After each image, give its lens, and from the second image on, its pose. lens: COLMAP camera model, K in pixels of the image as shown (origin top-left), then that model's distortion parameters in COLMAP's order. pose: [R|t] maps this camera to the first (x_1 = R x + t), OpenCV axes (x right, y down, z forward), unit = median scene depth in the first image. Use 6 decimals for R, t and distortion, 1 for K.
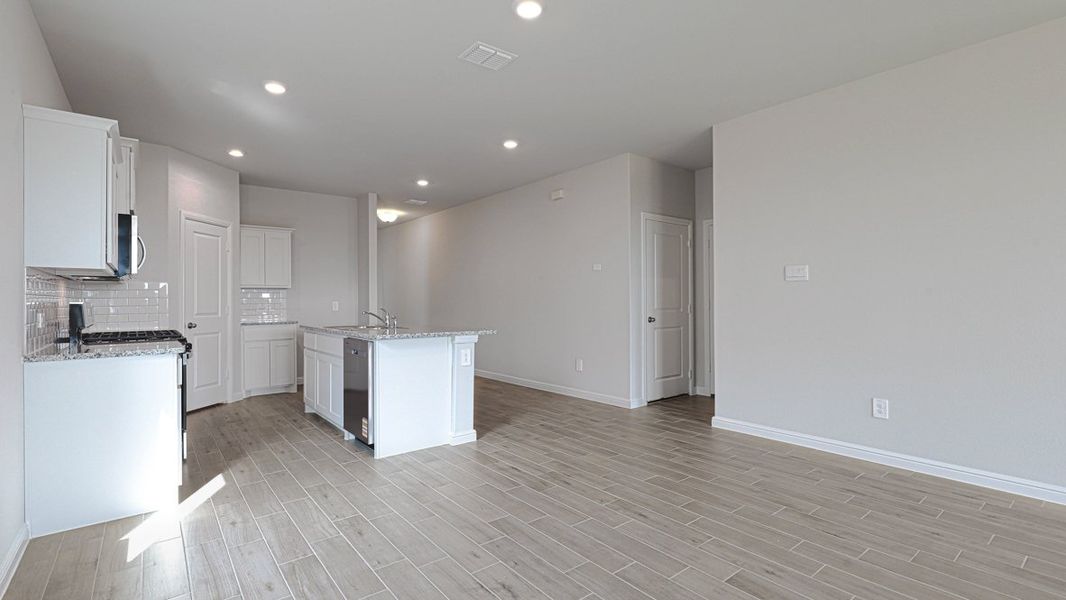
lens RADIAL K [[486.5, 0, 534.6], [0, 486.5, 294.5], [0, 0, 1]] dist [-0.003334, -0.000455]
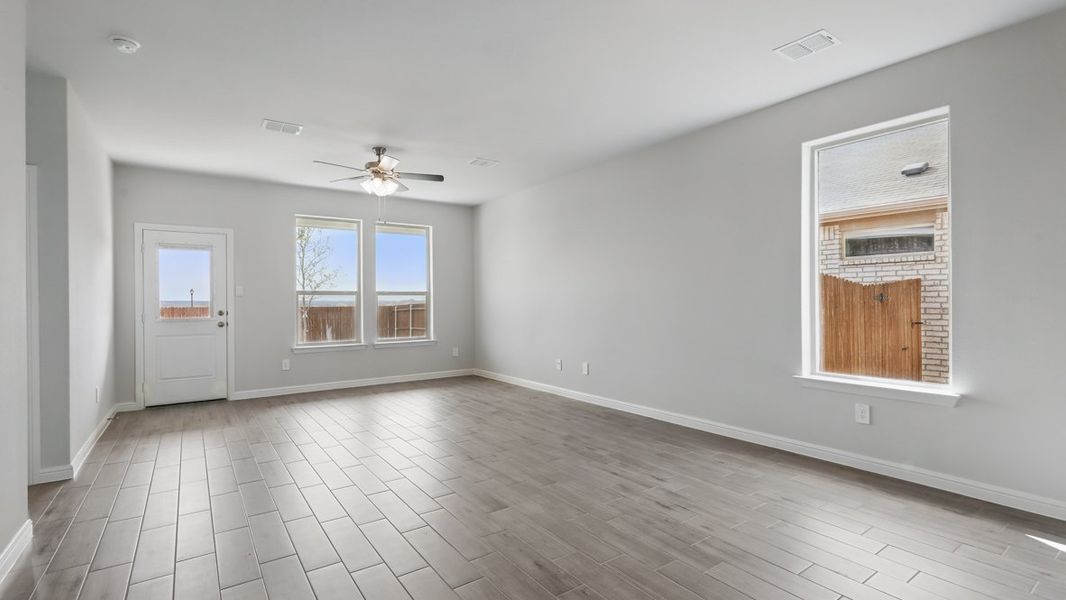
lens RADIAL K [[485.0, 0, 533.0], [0, 485.0, 300.0], [0, 0, 1]] dist [-0.001932, -0.000174]
pose [[-0.998213, 0.013813, 0.058133, 0.100567], [0.013174, 0.999849, -0.011372, 0.006915], [-0.058281, -0.010586, -0.998244, 1.040029]]
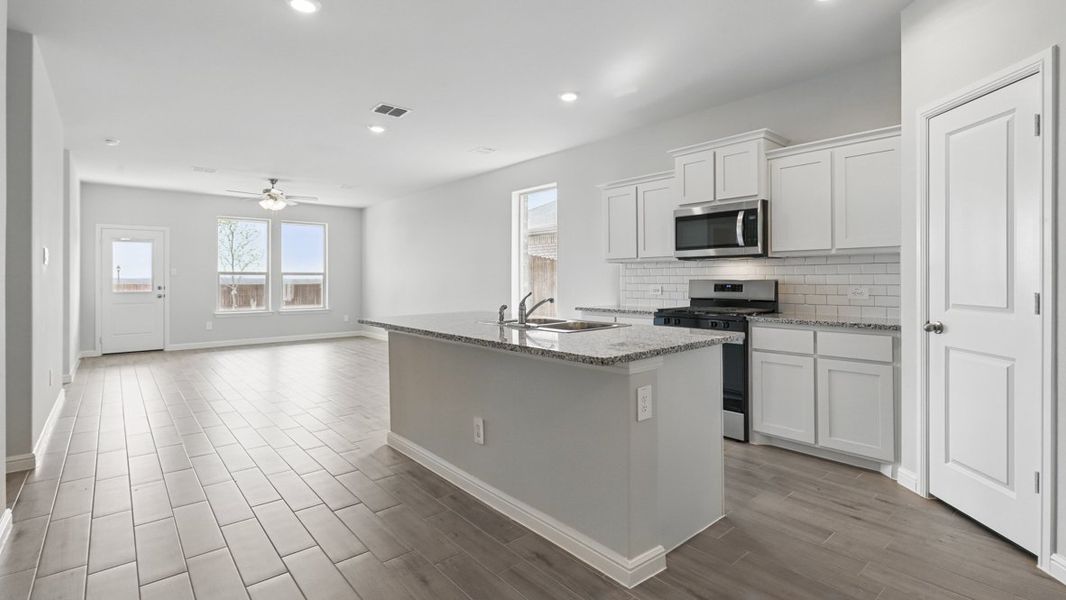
lens RADIAL K [[488.1, 0, 529.3], [0, 488.1, 276.7], [0, 0, 1]] dist [0.001718, -0.000006]
pose [[-0.999402, 0.009859, -0.033150, -0.303728], [0.010362, 0.999833, -0.015030, 0.016117], [0.032996, -0.015365, -0.999337, 1.654829]]
